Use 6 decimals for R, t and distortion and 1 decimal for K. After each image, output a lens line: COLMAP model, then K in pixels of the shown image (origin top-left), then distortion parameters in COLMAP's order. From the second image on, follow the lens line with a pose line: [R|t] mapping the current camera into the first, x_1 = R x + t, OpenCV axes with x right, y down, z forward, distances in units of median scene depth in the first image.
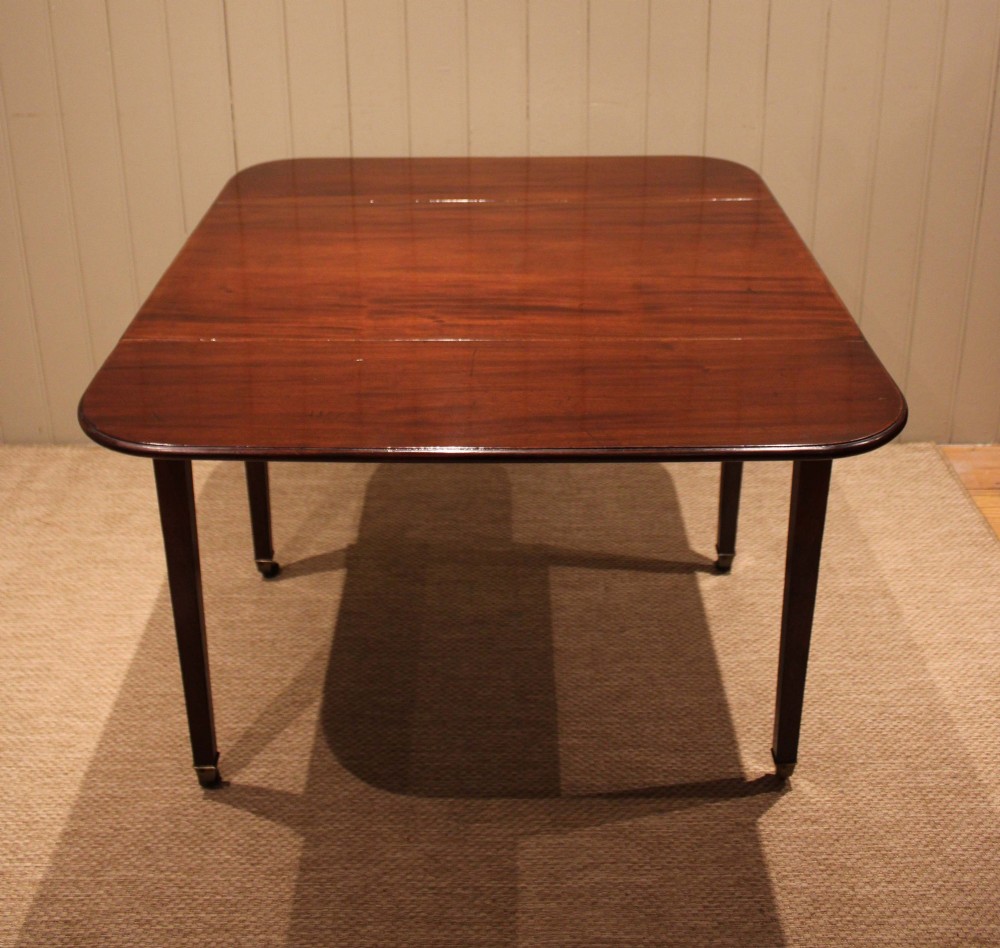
lens RADIAL K [[1161.5, 0, 458.9], [0, 1161.5, 255.6], [0, 0, 1]] dist [-0.115218, 0.000000]
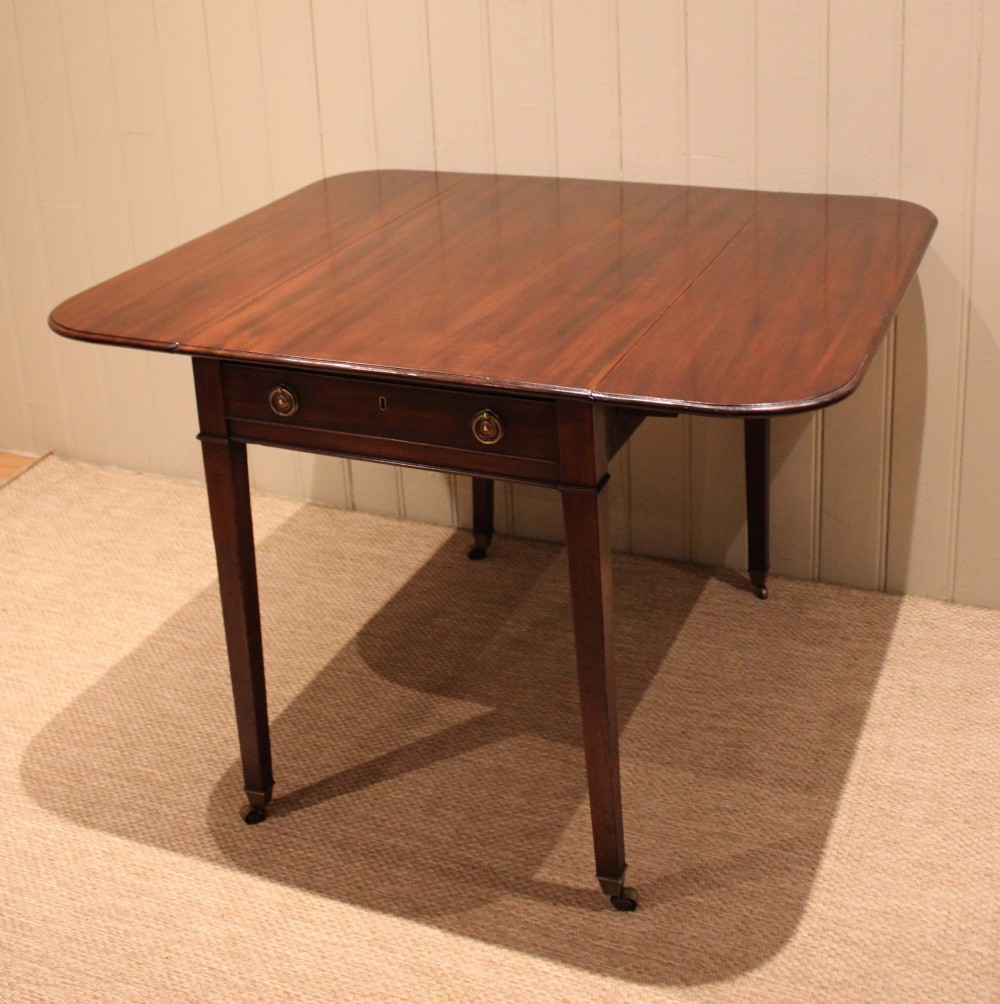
lens RADIAL K [[1364.6, 0, 497.3], [0, 1364.6, 300.2], [0, 0, 1]] dist [-0.106298, 0.000000]
pose [[0.932970, 0.094022, -0.347457, 0.435005], [-0.105015, 0.994387, -0.012898, 0.003472], [0.344294, 0.048522, 0.937607, 0.023525]]
